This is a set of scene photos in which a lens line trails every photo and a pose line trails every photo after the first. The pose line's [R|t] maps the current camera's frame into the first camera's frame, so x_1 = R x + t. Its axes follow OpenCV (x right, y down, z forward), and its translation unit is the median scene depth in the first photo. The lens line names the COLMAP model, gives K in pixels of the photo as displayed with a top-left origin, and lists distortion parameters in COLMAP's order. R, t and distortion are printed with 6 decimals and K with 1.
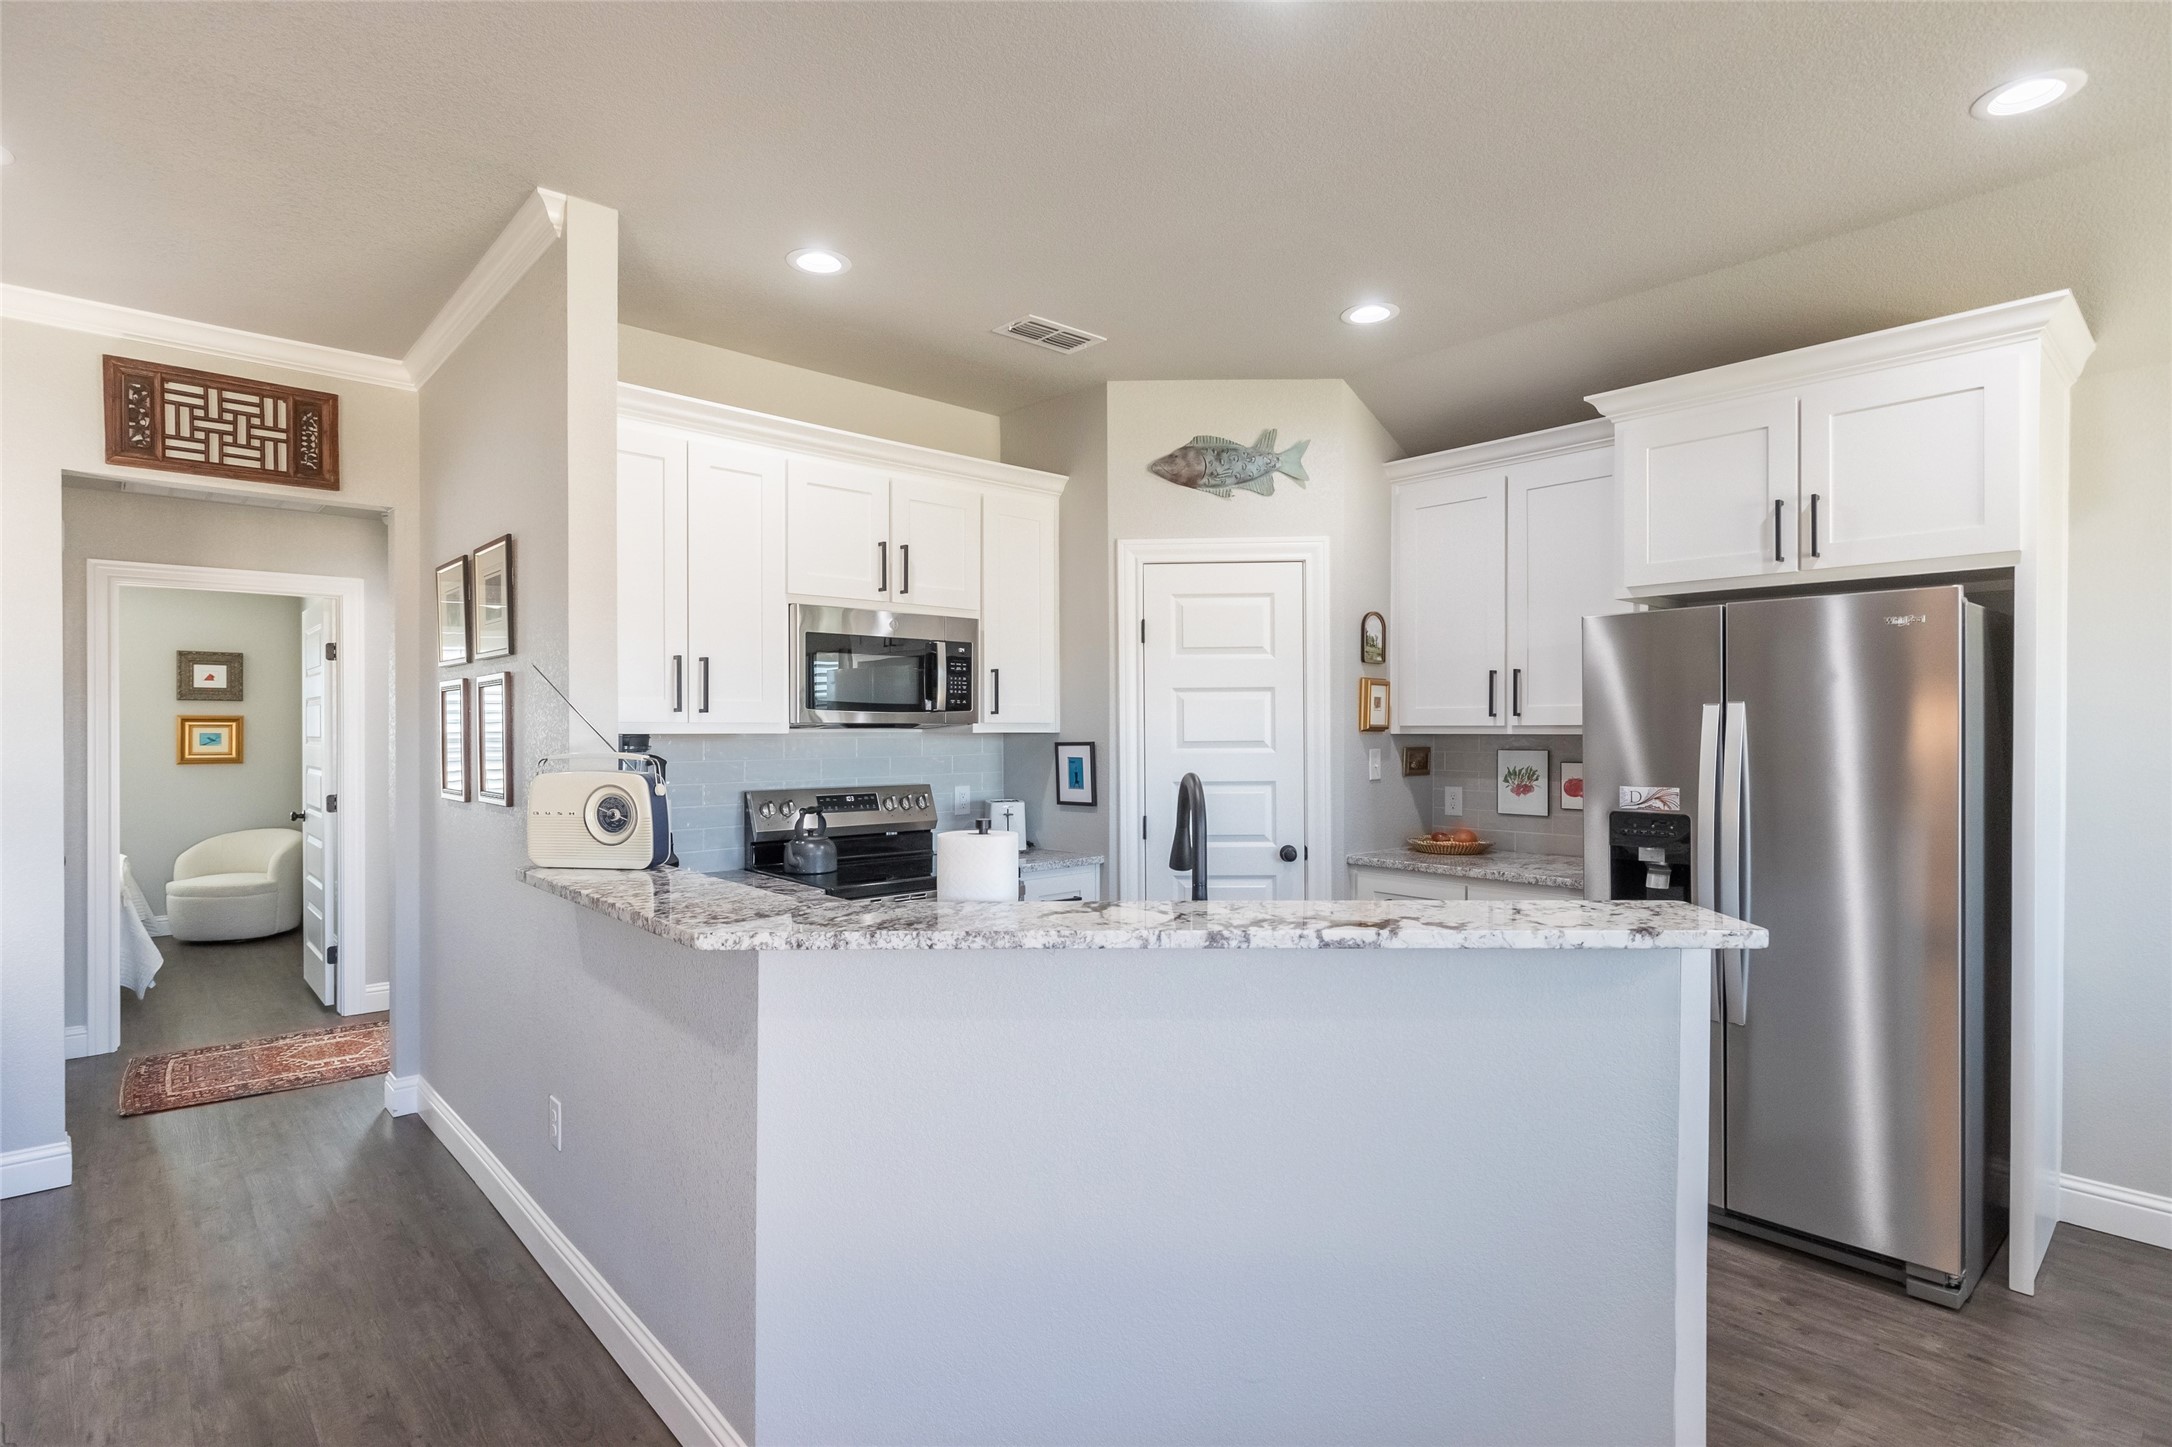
lens RADIAL K [[1073.5, 0, 1087.7], [0, 1073.5, 729.5], [0, 0, 1]] dist [0.006027, 0.000672]
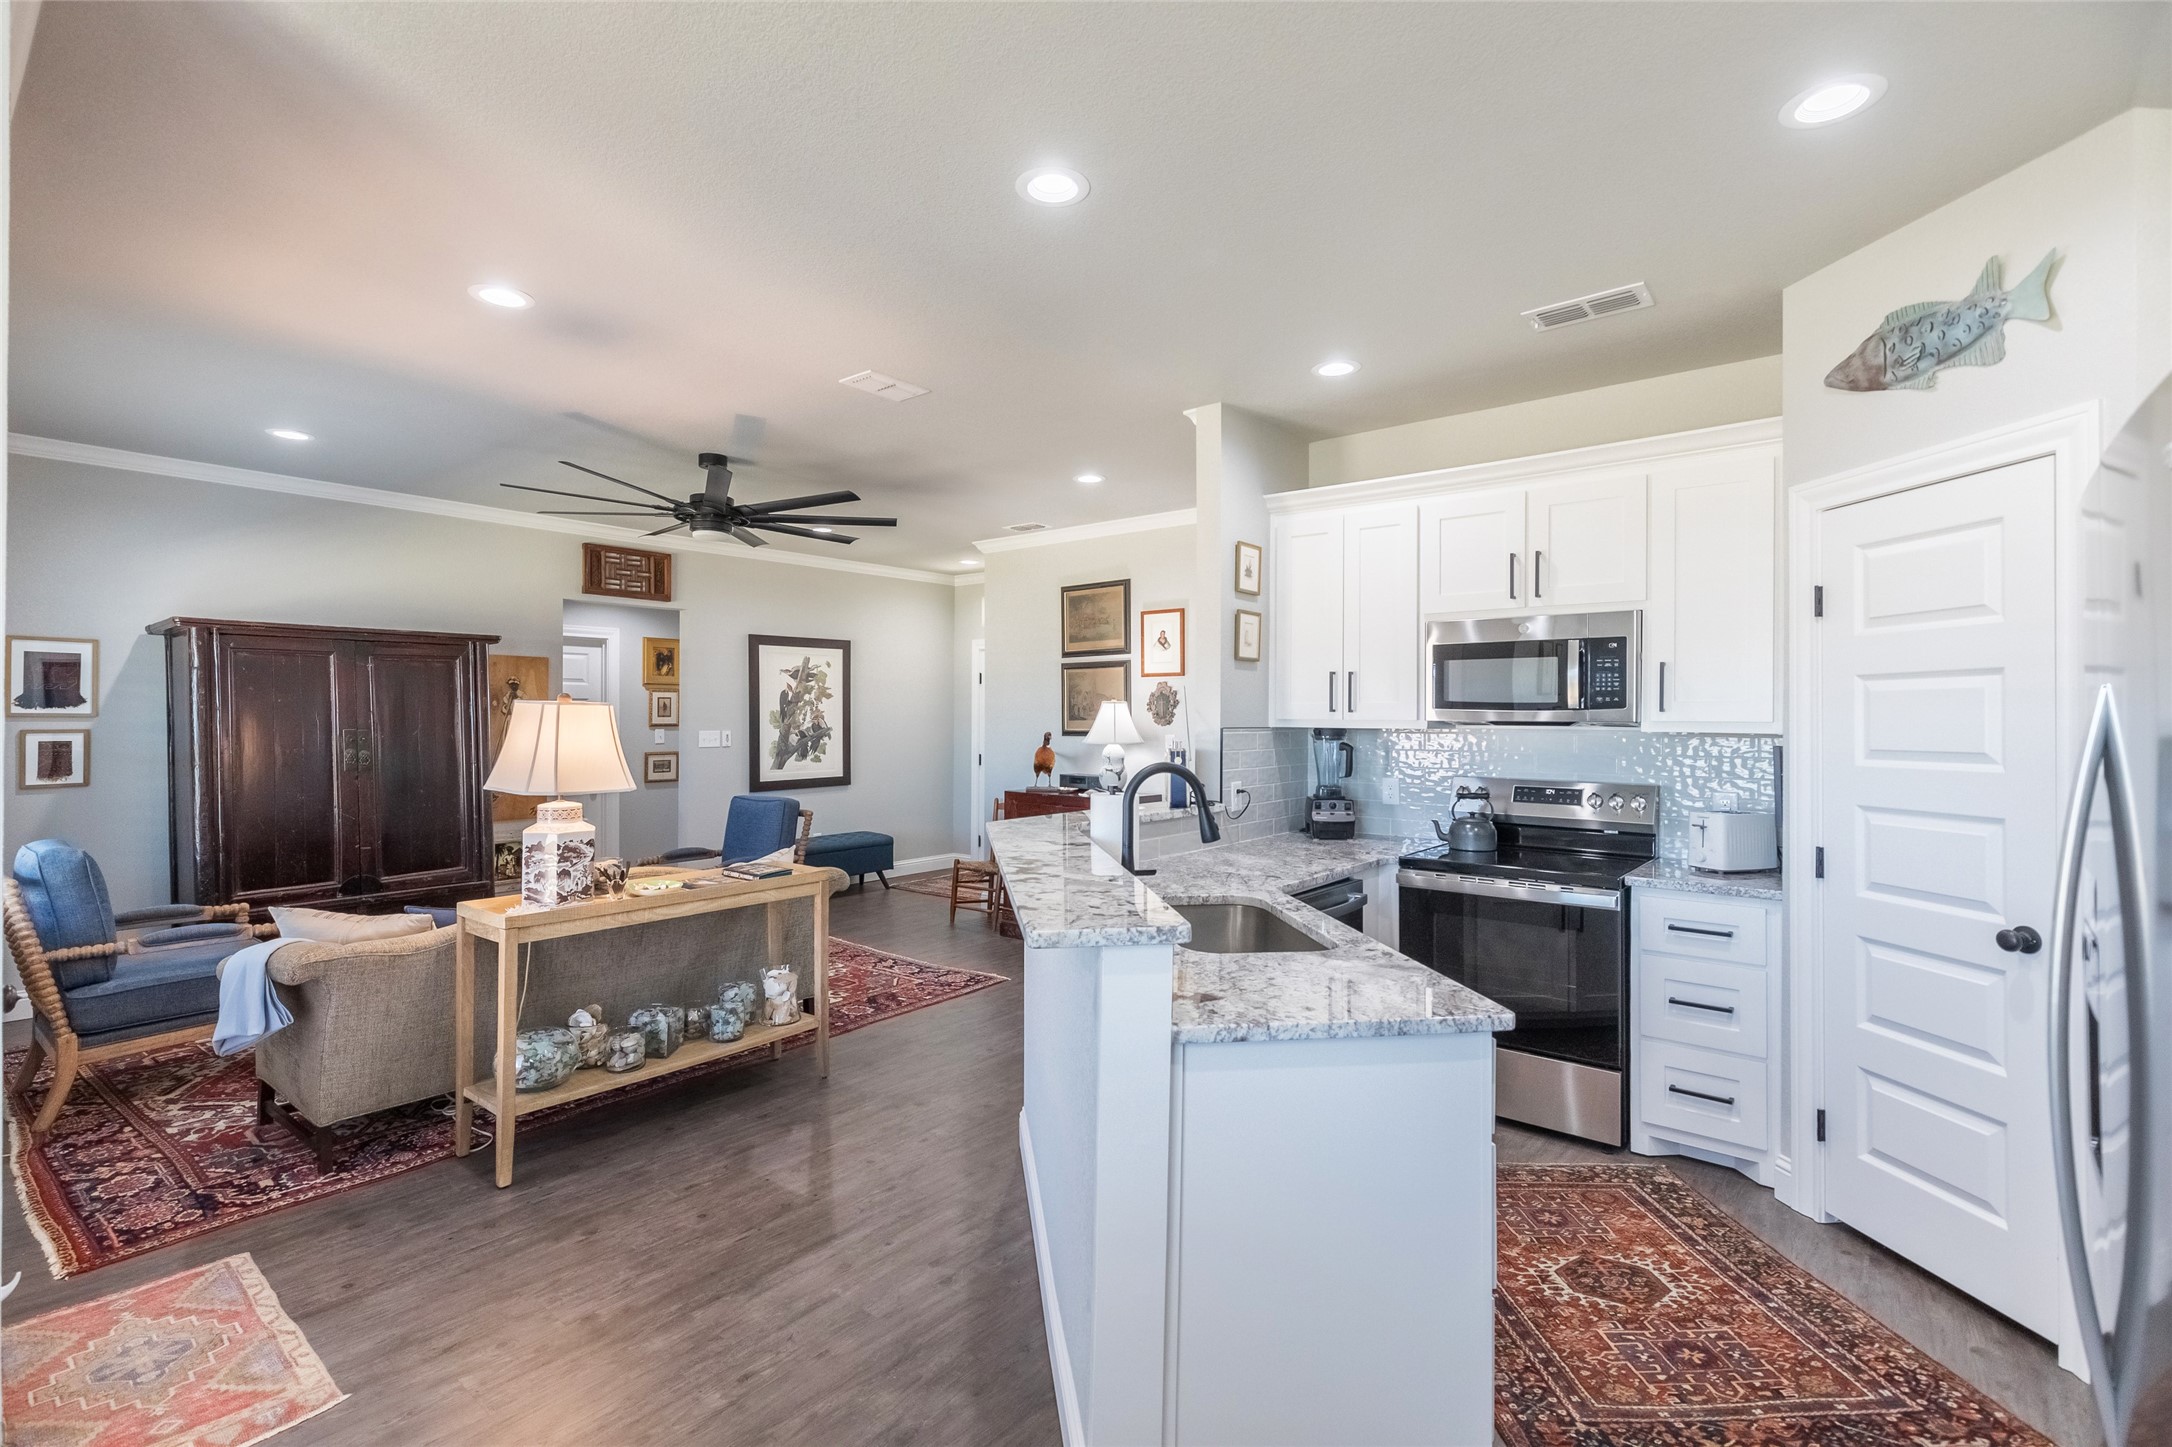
lens RADIAL K [[991.1, 0, 1086.3], [0, 991.1, 708.6], [0, 0, 1]] dist [0.011821, -0.002210]
pose [[0.159821, -0.004306, -0.987137, 0.671025], [-0.003447, 0.999982, -0.004920, -0.011091], [0.987140, 0.004189, 0.159804, 0.386895]]
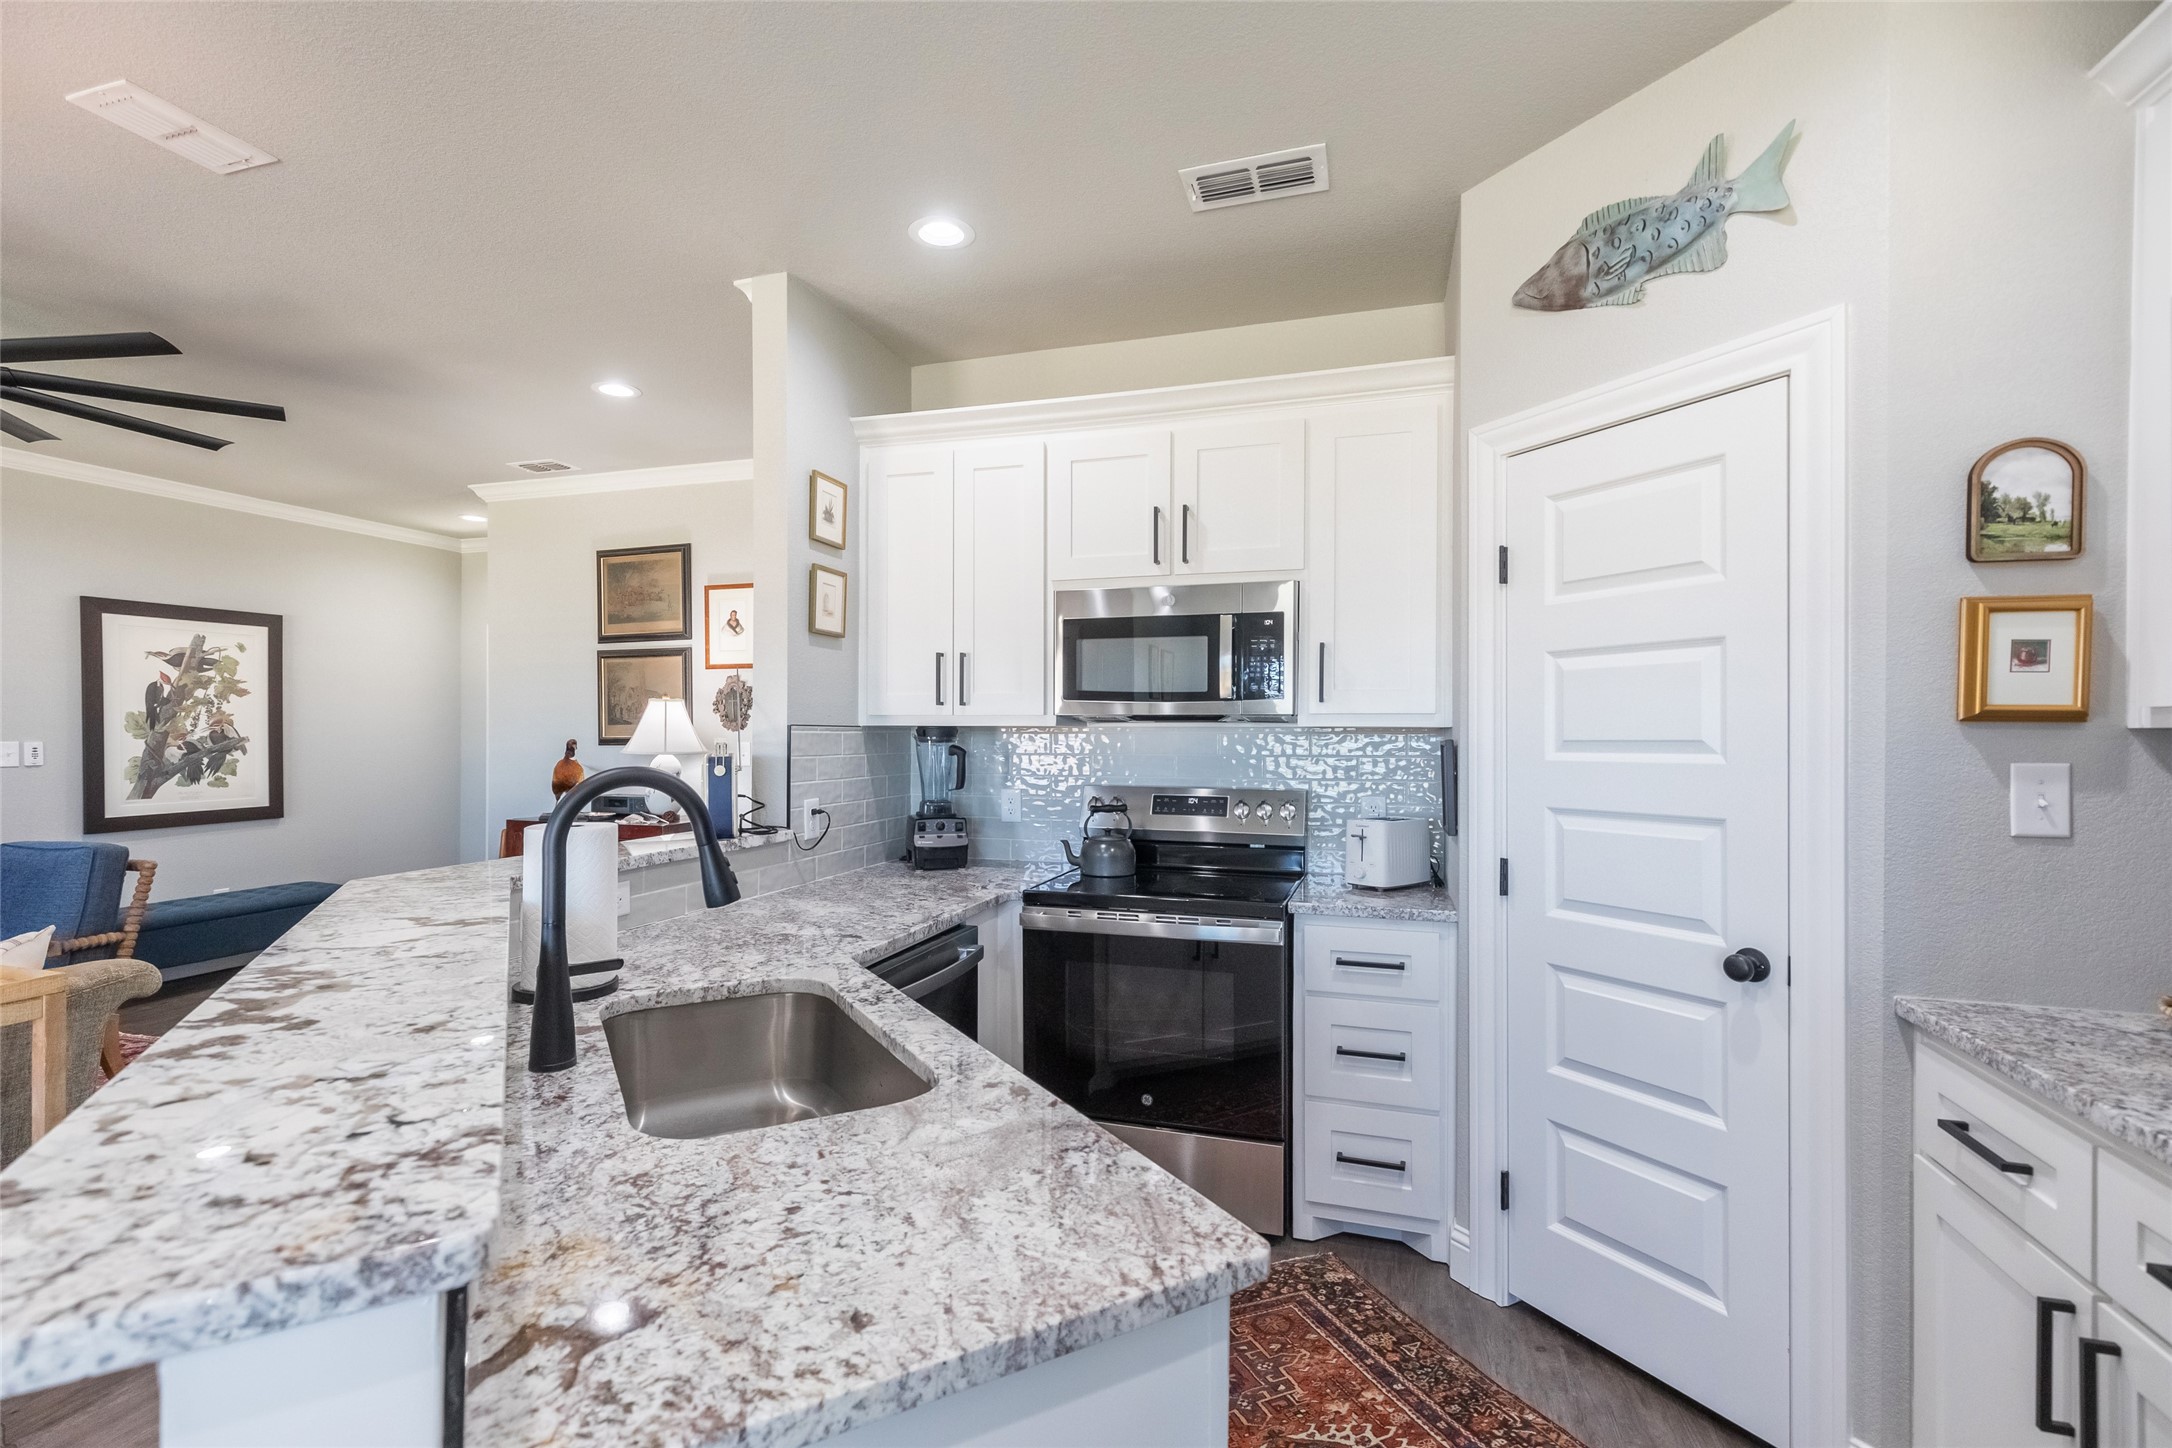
lens RADIAL K [[991.1, 0, 1071.8], [0, 991.1, 731.2], [0, 0, 1]] dist [0.011821, -0.002210]
pose [[0.503643, 0.001446, -0.863911, 0.435677], [-0.002365, 0.999997, 0.000295, 0.006708], [0.863909, 0.001895, 0.503645, 0.494852]]
